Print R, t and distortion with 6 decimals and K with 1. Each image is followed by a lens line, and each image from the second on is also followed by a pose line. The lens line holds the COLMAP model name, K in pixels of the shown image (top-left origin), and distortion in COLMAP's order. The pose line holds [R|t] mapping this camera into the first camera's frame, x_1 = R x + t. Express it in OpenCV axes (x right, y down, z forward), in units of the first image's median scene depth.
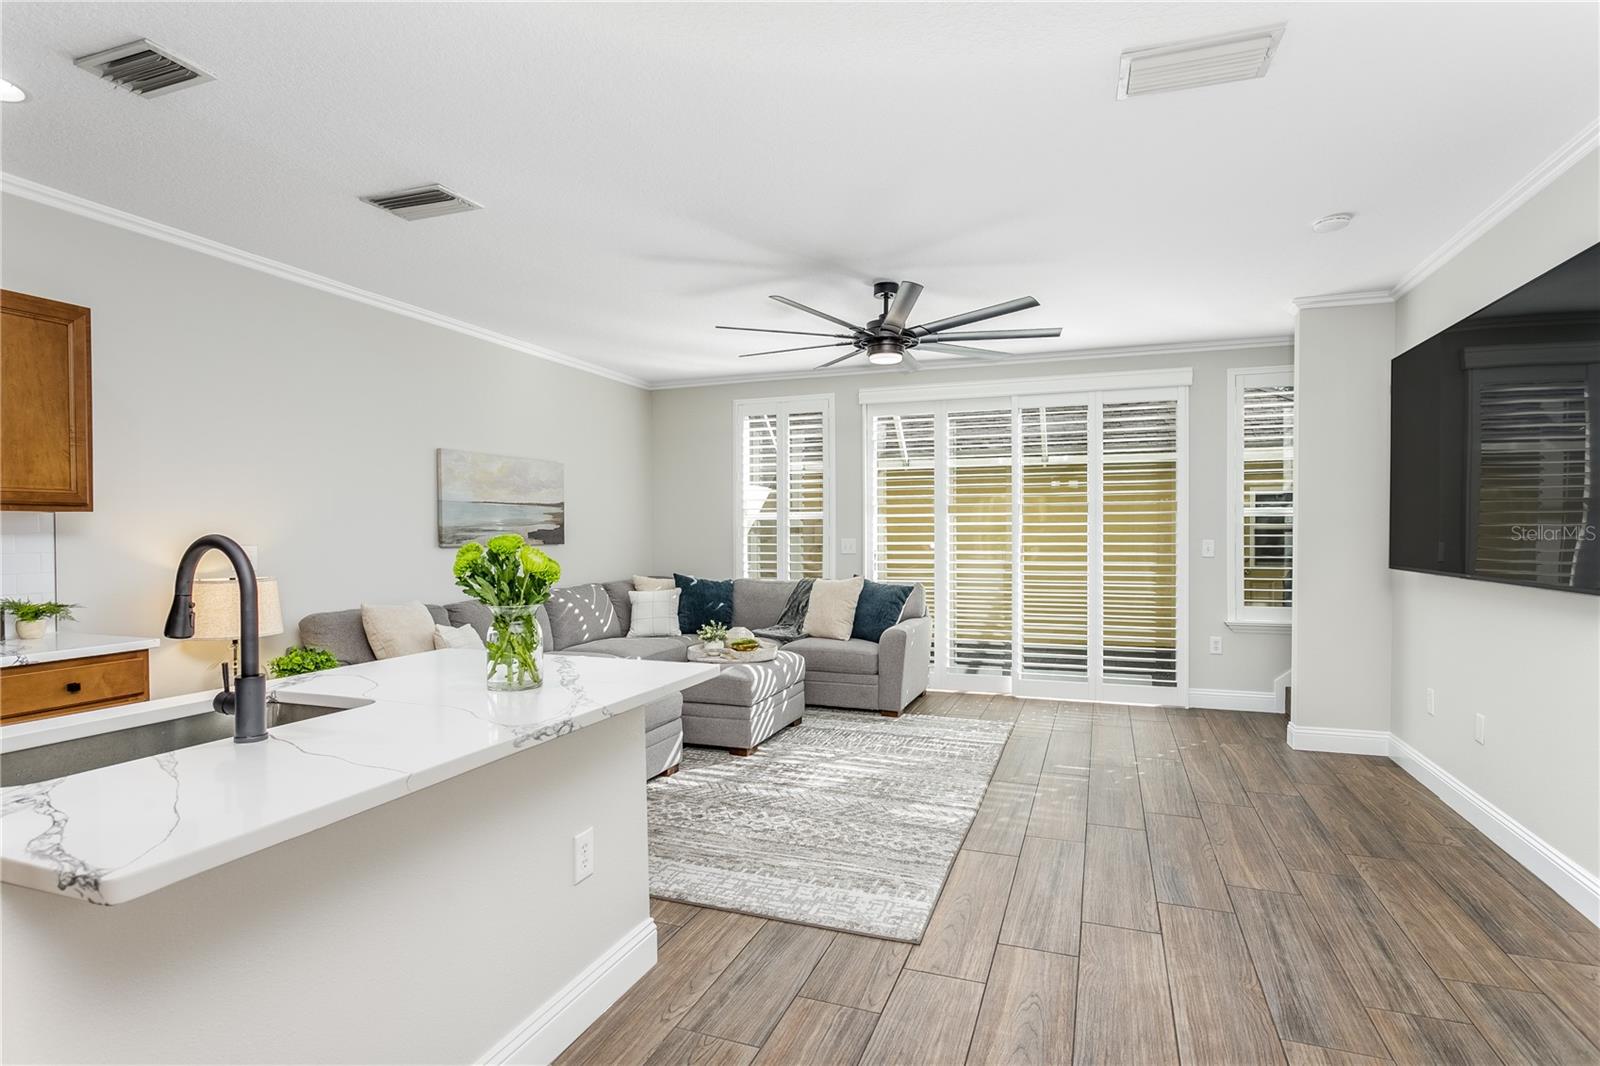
lens RADIAL K [[828.6, 0, 794.0], [0, 828.6, 542.9], [0, 0, 1]] dist [-0.003724, -0.000142]
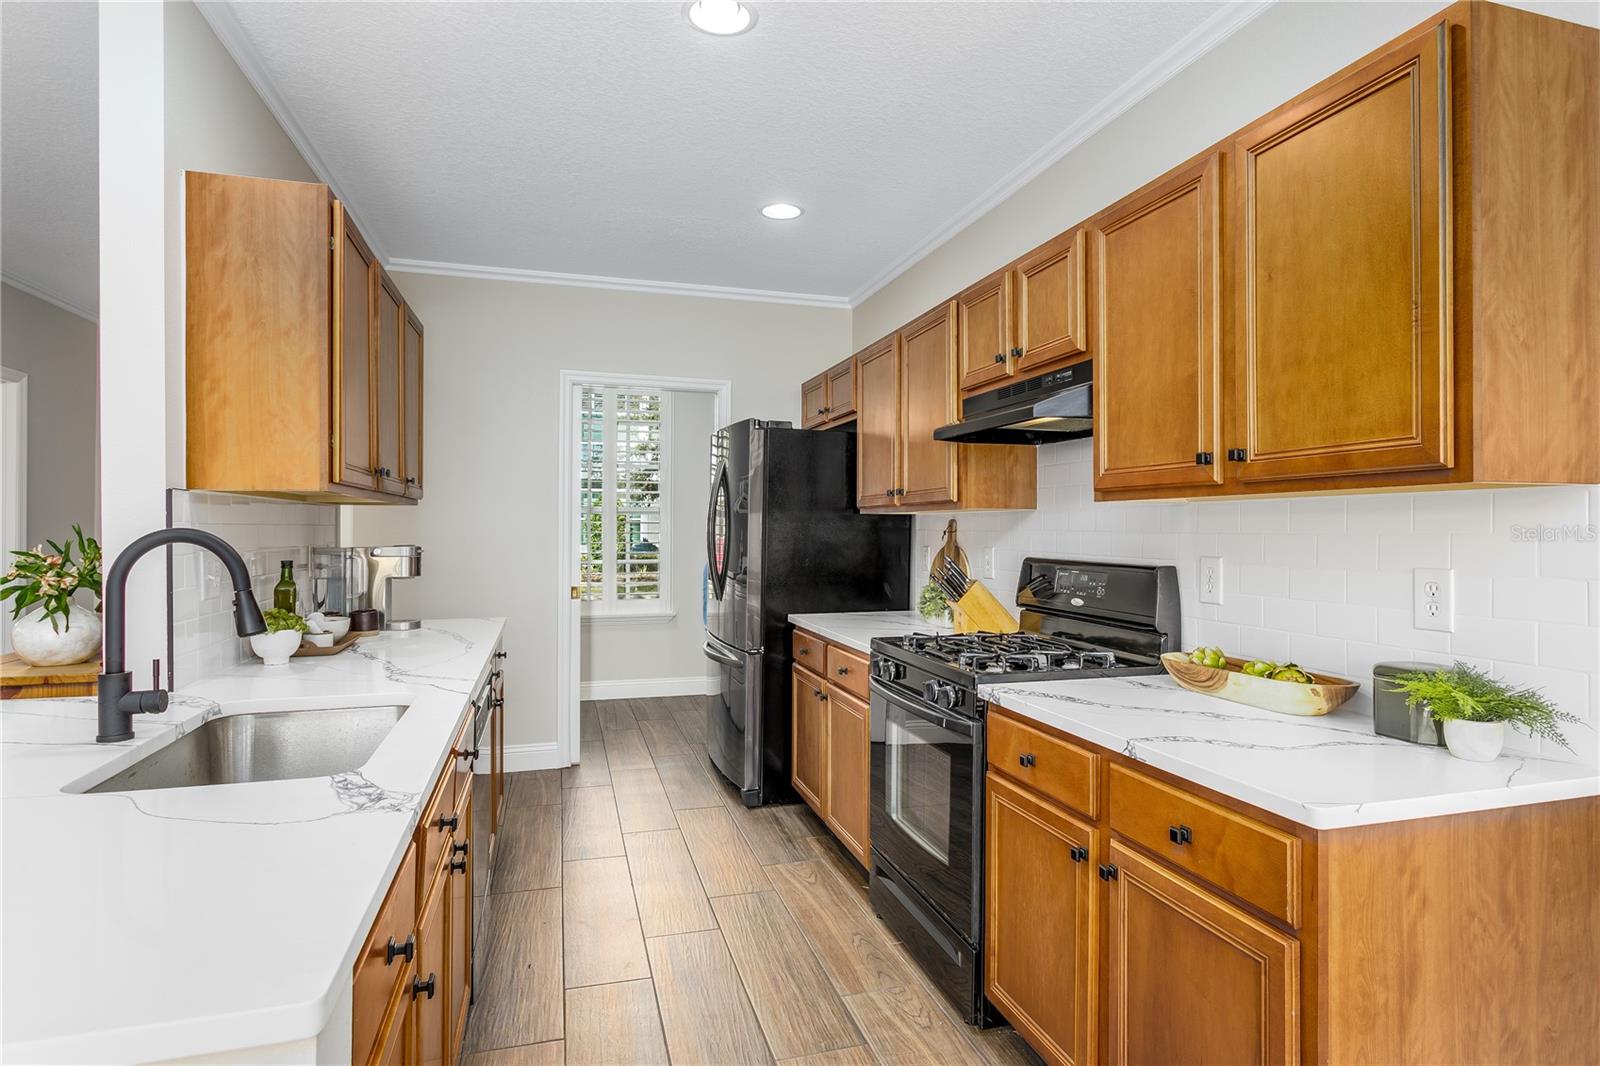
lens RADIAL K [[891.8, 0, 831.2], [0, 891.8, 520.9], [0, 0, 1]] dist [-0.001043, 0.000372]
pose [[-0.786608, -0.006338, -0.617420, -0.180709], [-0.011963, 0.999916, 0.004977, -0.009450], [0.617337, 0.011301, -0.786618, 0.650354]]
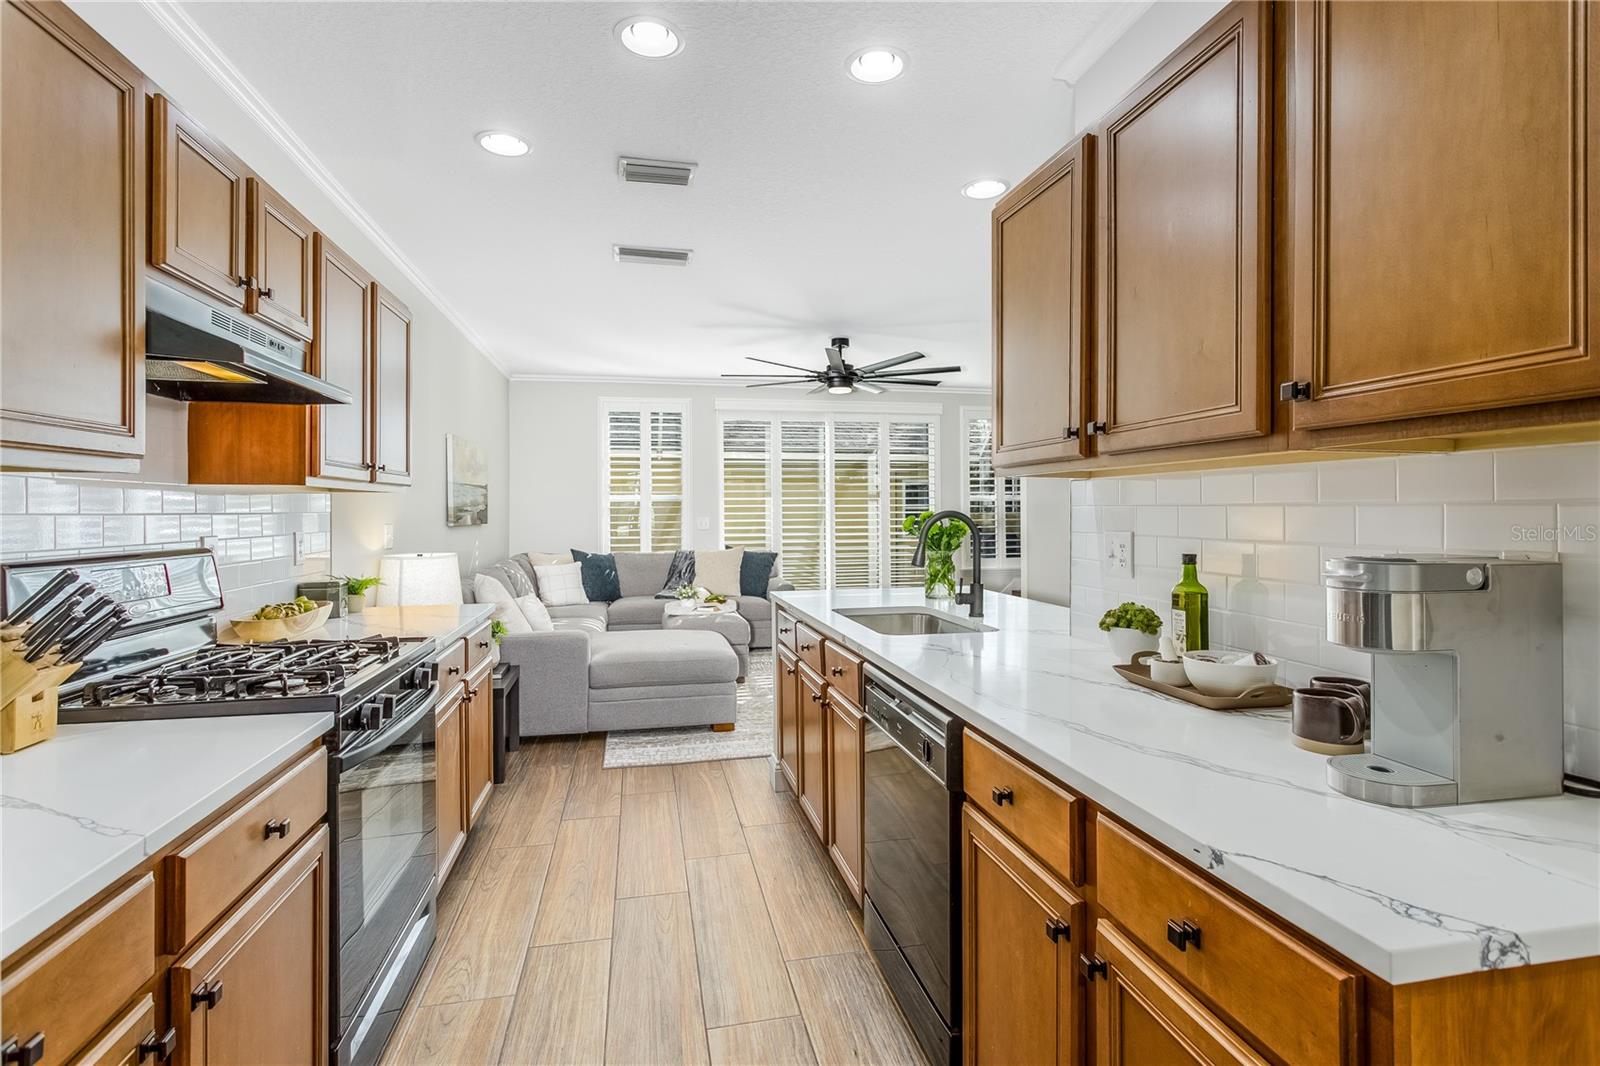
lens RADIAL K [[781.4, 0, 793.4], [0, 781.4, 554.5], [0, 0, 1]] dist [0.000794, 0.000634]
pose [[0.849664, -0.027960, 0.526583, -0.548773], [0.005327, 0.998997, 0.044449, -0.001947], [-0.527298, -0.034962, 0.848961, -0.089463]]
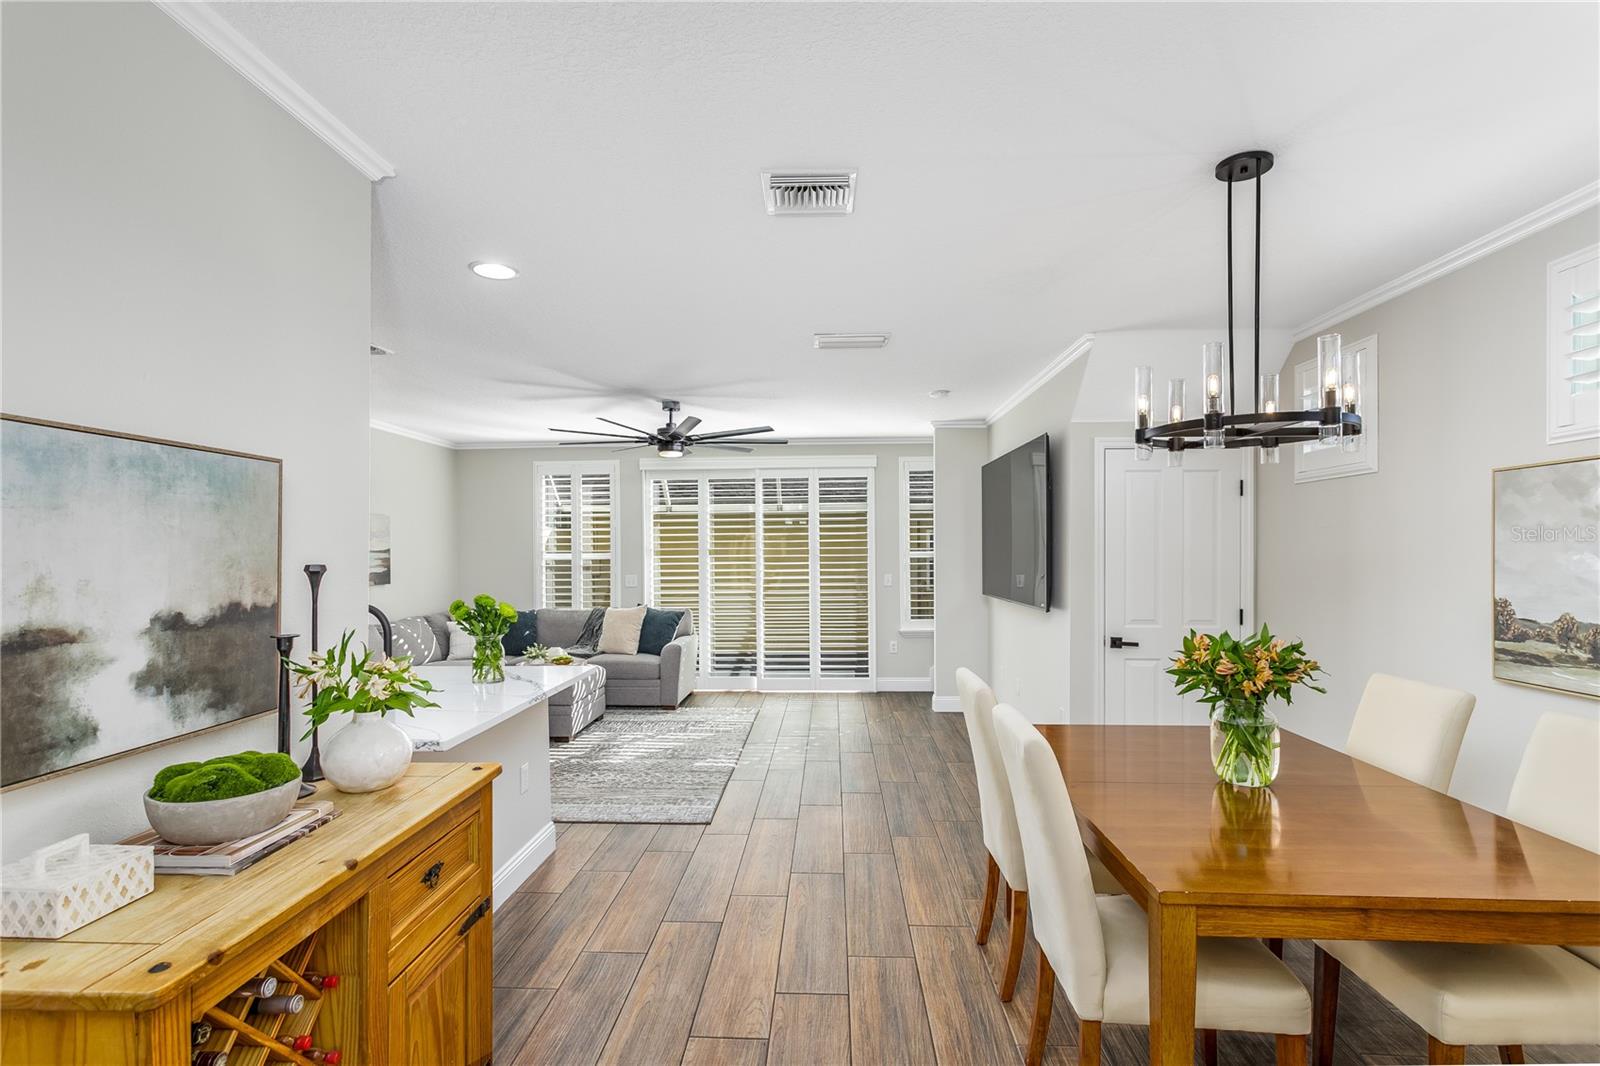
lens RADIAL K [[798.7, 0, 800.4], [0, 798.7, 551.9], [0, 0, 1]] dist [0.000483, 0.000024]
pose [[0.949851, -0.003657, 0.312681, -0.088806], [0.008356, 0.999871, -0.013691, -0.027363], [-0.312590, 0.015617, 0.949760, -0.306110]]
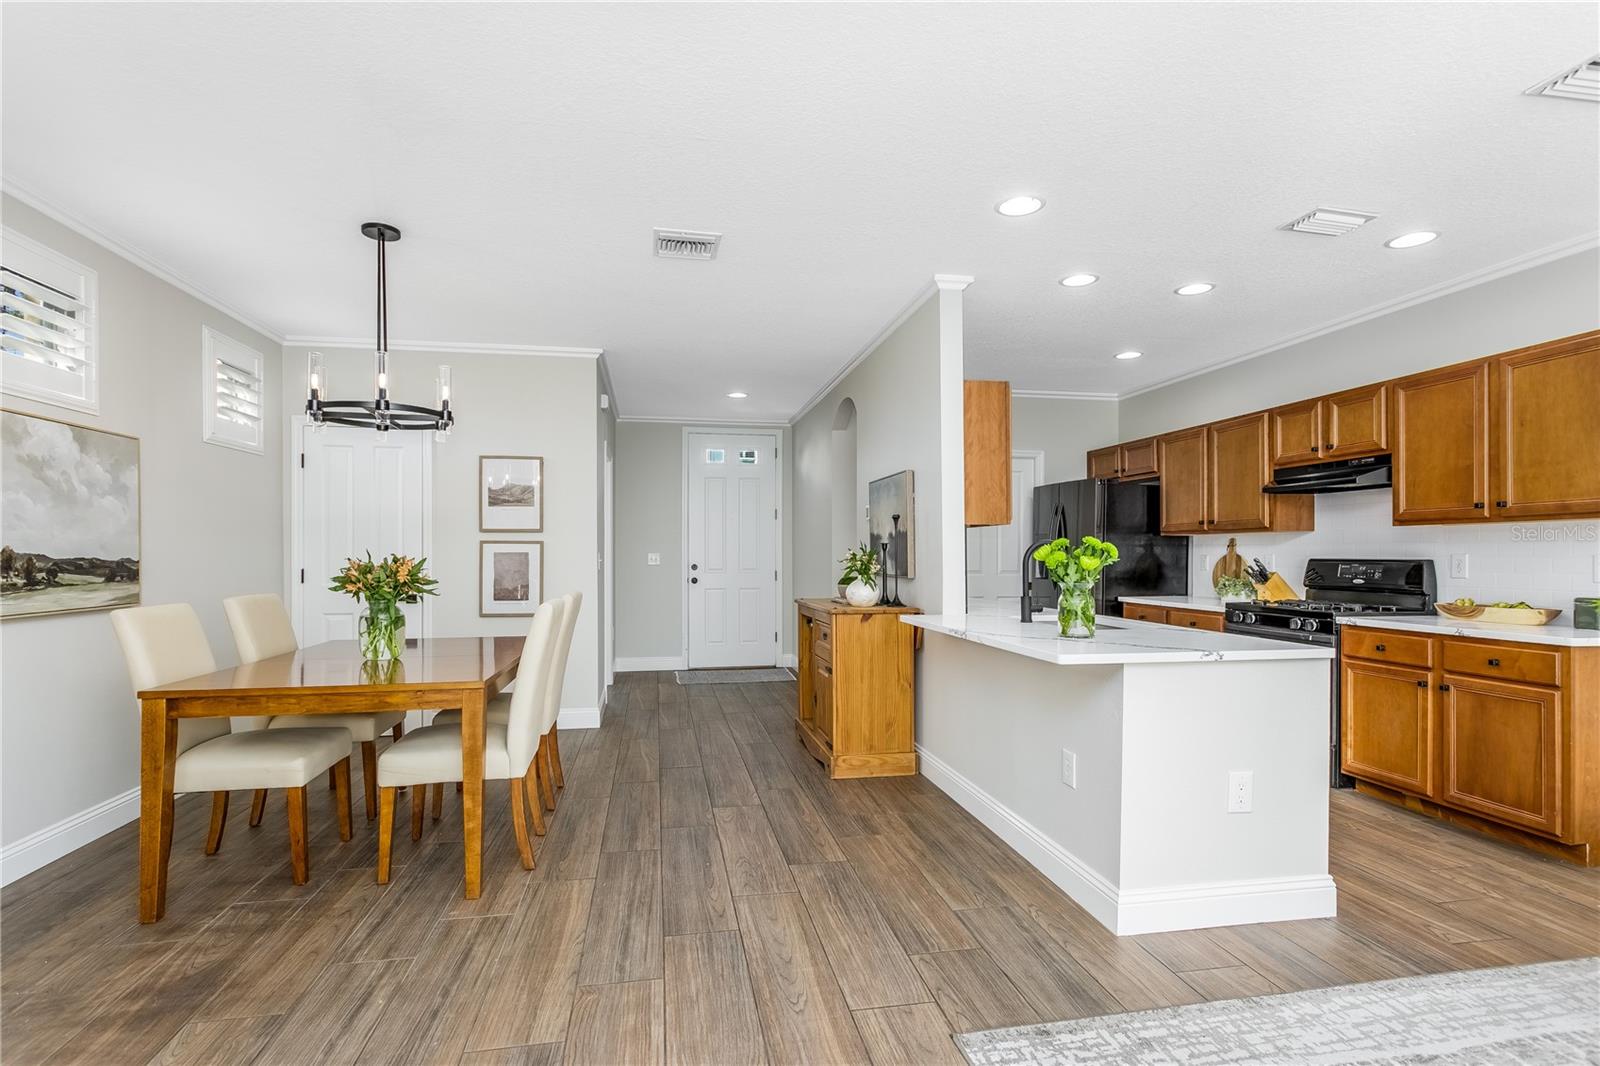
lens RADIAL K [[781.4, 0, 793.4], [0, 781.4, 554.5], [0, 0, 1]] dist [0.000794, 0.000634]
pose [[-0.861123, 0.002018, -0.508392, 0.316067], [-0.006473, 0.999868, 0.014933, 0.001312], [0.508355, 0.016150, -0.860996, 0.738824]]
